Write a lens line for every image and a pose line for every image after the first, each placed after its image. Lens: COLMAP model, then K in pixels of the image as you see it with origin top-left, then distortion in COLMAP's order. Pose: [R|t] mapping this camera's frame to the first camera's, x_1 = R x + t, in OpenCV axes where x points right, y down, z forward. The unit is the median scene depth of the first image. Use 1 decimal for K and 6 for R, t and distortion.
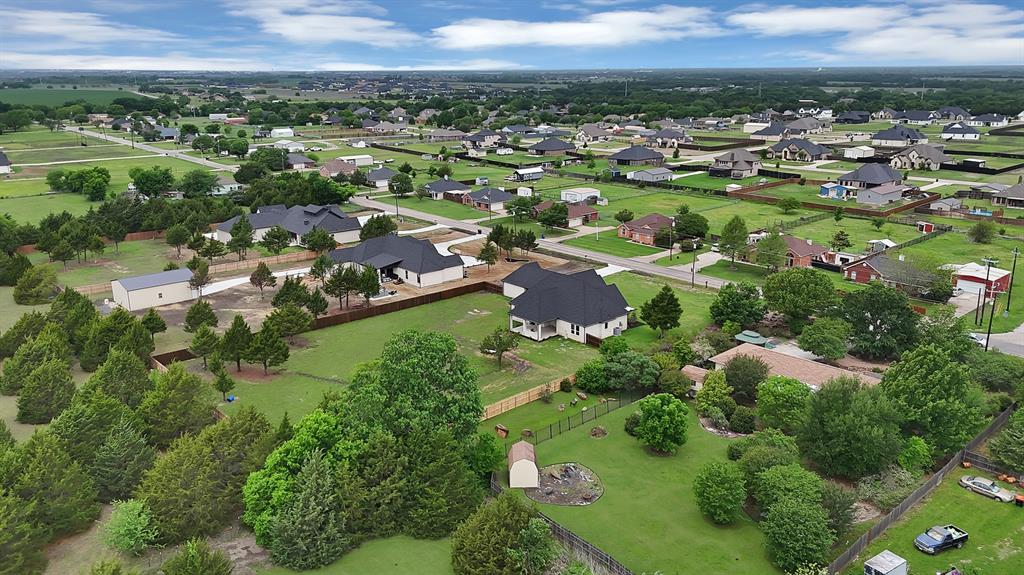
lens RADIAL K [[751.1, 0, 504.1], [0, 751.1, 285.9], [0, 0, 1]] dist [0.008700, 0.001579]
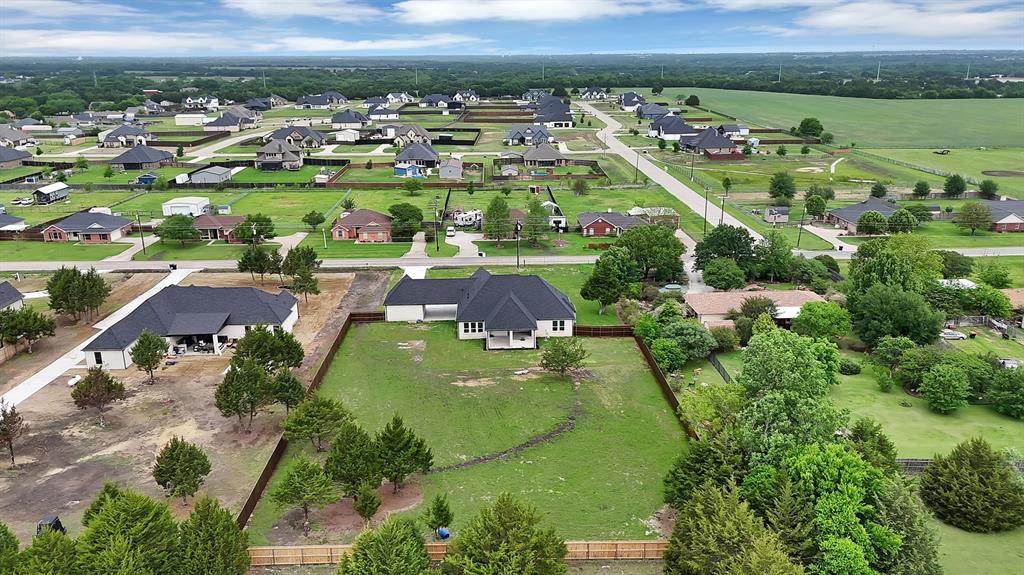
lens RADIAL K [[751.1, 0, 504.1], [0, 751.1, 285.9], [0, 0, 1]] dist [0.008700, 0.001579]
pose [[0.641902, -0.218311, 0.735053, -0.255154], [0.208417, 0.972198, 0.106739, -0.042875], [-0.737919, 0.084682, 0.669556, 0.157859]]
